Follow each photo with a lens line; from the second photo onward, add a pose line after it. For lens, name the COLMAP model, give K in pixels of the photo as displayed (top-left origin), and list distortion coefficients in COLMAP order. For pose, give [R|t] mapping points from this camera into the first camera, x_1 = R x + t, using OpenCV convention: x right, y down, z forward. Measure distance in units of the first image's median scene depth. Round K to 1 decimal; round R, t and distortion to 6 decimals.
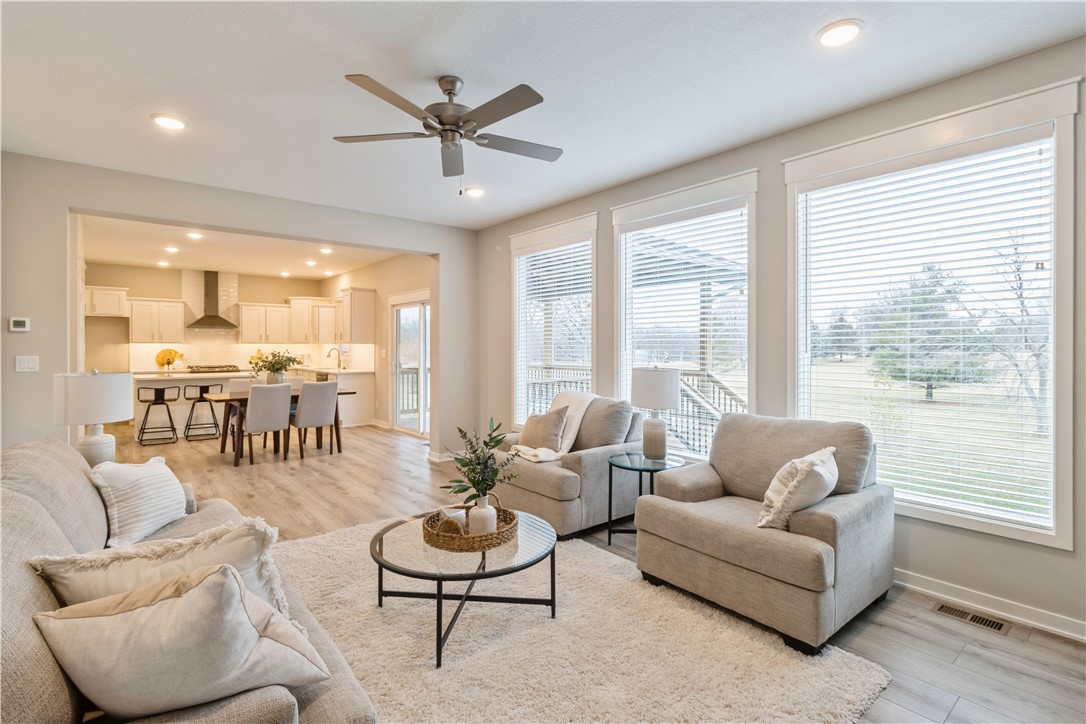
lens RADIAL K [[523.2, 0, 536.7], [0, 523.2, 348.3], [0, 0, 1]] dist [0.003674, 0.004639]
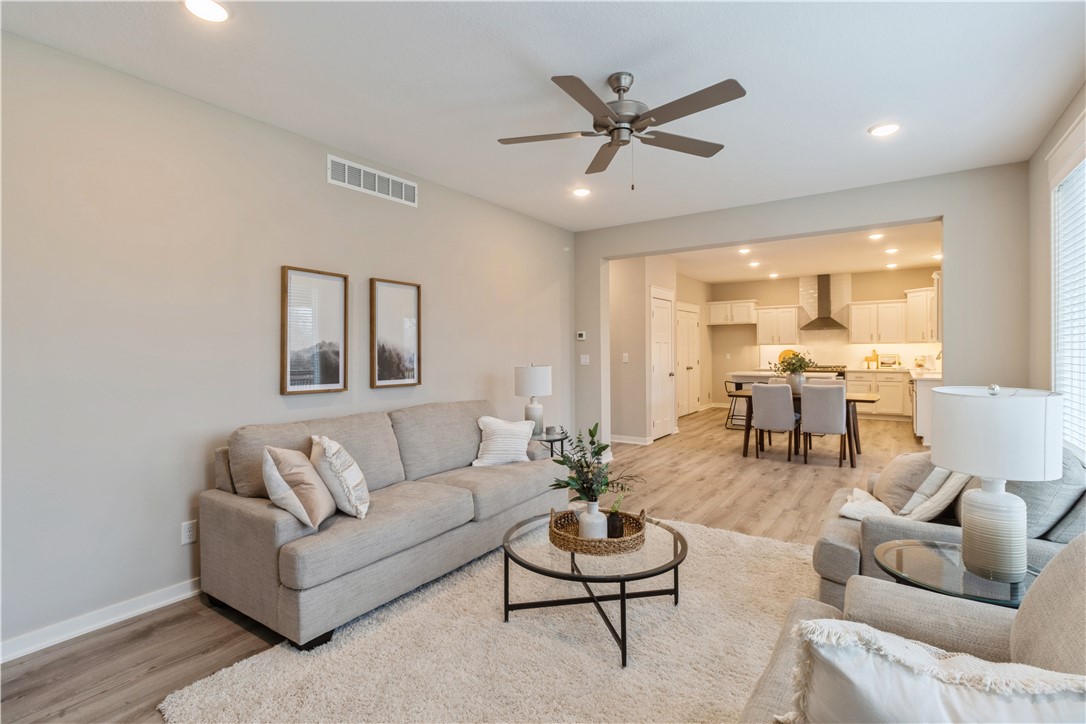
lens RADIAL K [[523.2, 0, 542.2], [0, 523.2, 357.1], [0, 0, 1]] dist [0.003674, 0.004639]
pose [[0.292368, 0.011347, -0.956238, 0.219643], [0.005252, 0.999895, 0.013471, -0.000714], [0.956291, -0.008960, 0.292278, 0.169687]]
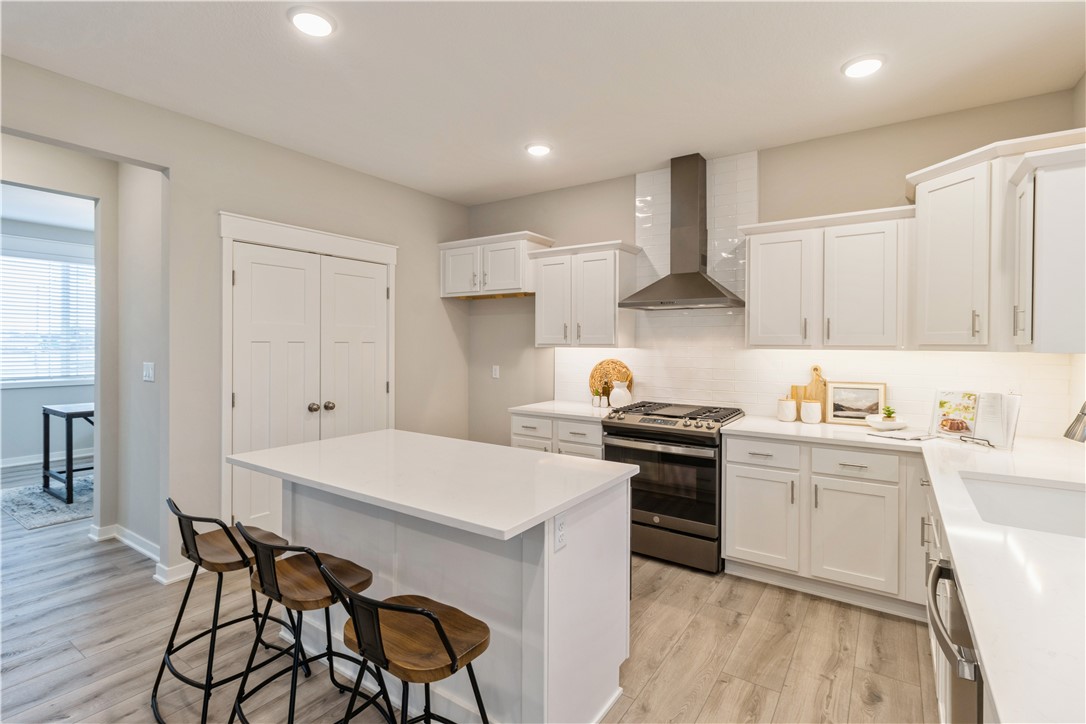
lens RADIAL K [[523.2, 0, 539.5], [0, 523.2, 349.8], [0, 0, 1]] dist [0.003674, 0.004639]
pose [[0.290591, 0.011418, -0.956779, -0.300501], [-0.010161, 0.999909, 0.008847, -0.010283], [0.956793, 0.007151, 0.290681, 0.824653]]
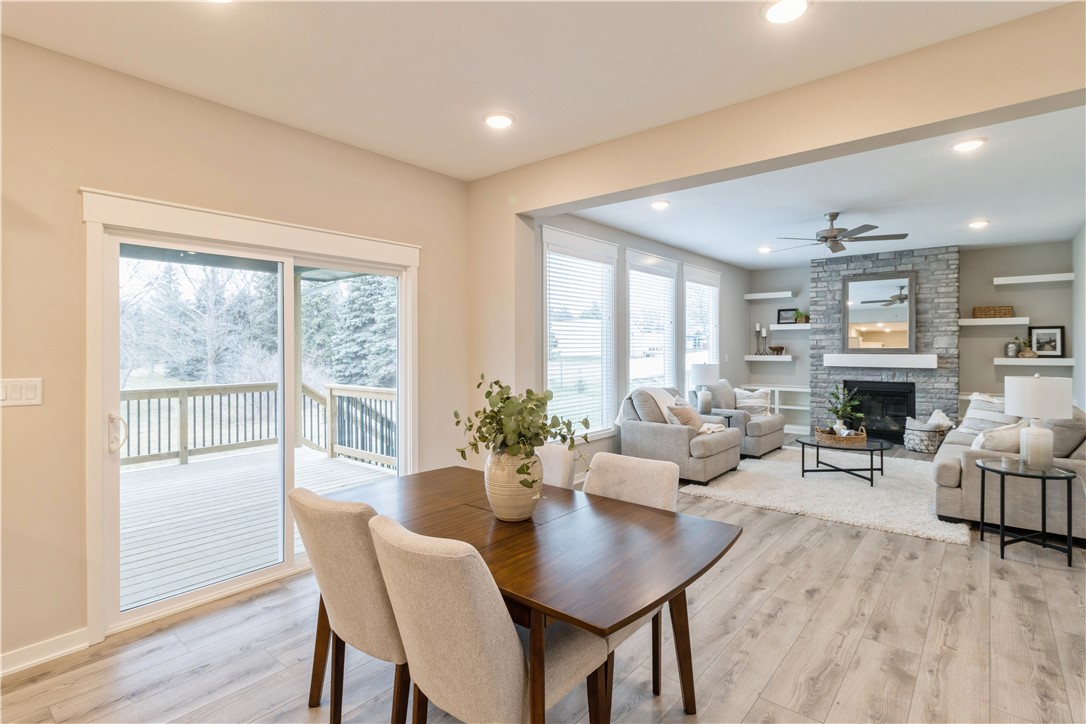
lens RADIAL K [[523.2, 0, 549.6], [0, 523.2, 350.7], [0, 0, 1]] dist [0.003674, 0.004639]
pose [[-0.200839, -0.004189, 0.979615, -0.551585], [0.007744, 0.999953, 0.005863, -0.008803], [-0.979594, 0.008763, -0.200797, 0.718703]]
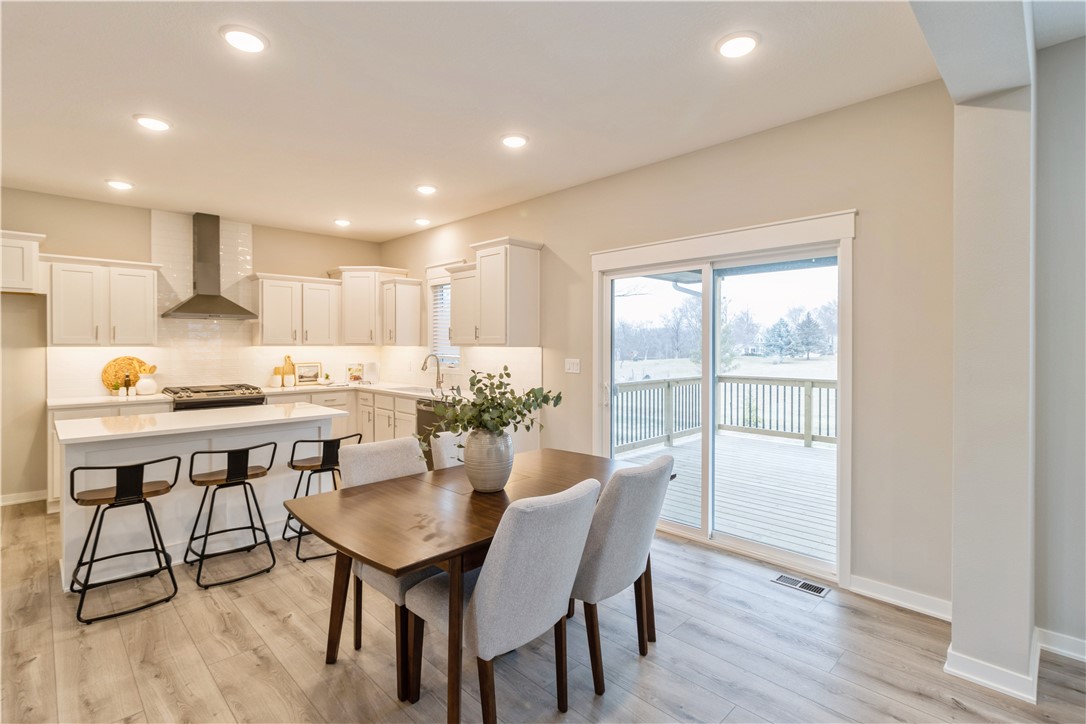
lens RADIAL K [[523.2, 0, 531.9], [0, 523.2, 346.9], [0, 0, 1]] dist [0.003674, 0.004639]
pose [[0.996467, -0.002498, 0.083950, -0.342377], [0.002456, 0.999997, 0.000597, -0.008072], [-0.083952, -0.000388, 0.996470, 0.442464]]
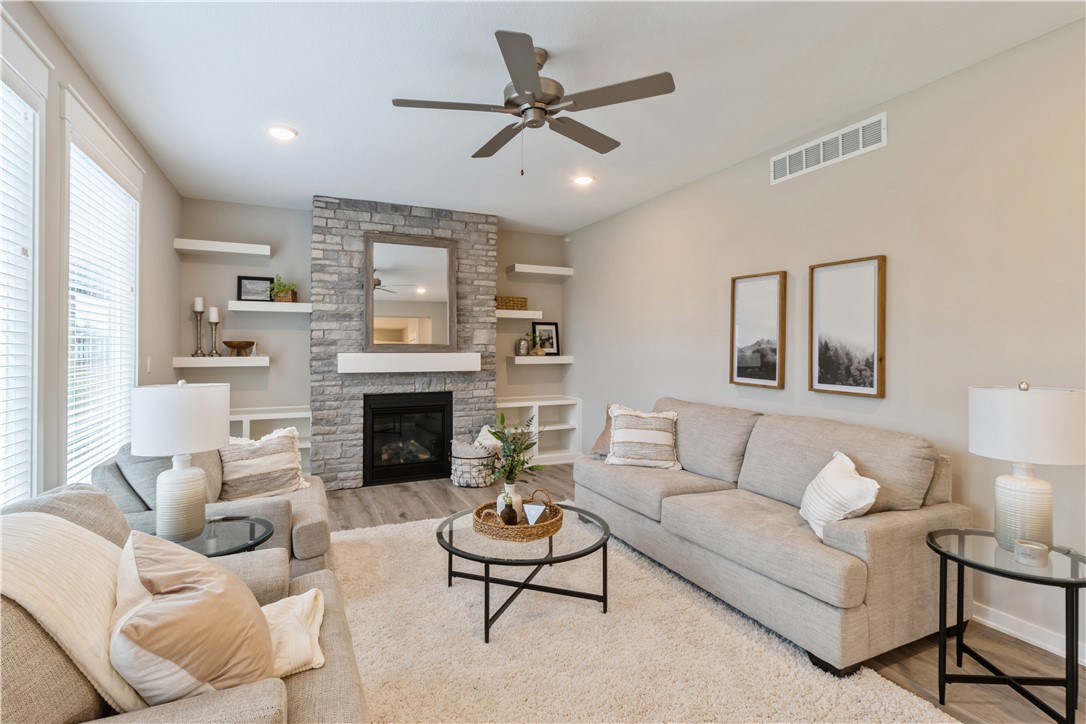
lens RADIAL K [[523.2, 0, 536.0], [0, 523.2, 344.3], [0, 0, 1]] dist [0.003674, 0.004639]
pose [[-0.968230, -0.000169, 0.250062, -0.120271], [-0.000381, 1.000000, -0.000798, -0.003465], [-0.250062, -0.000868, -0.968230, 0.561023]]
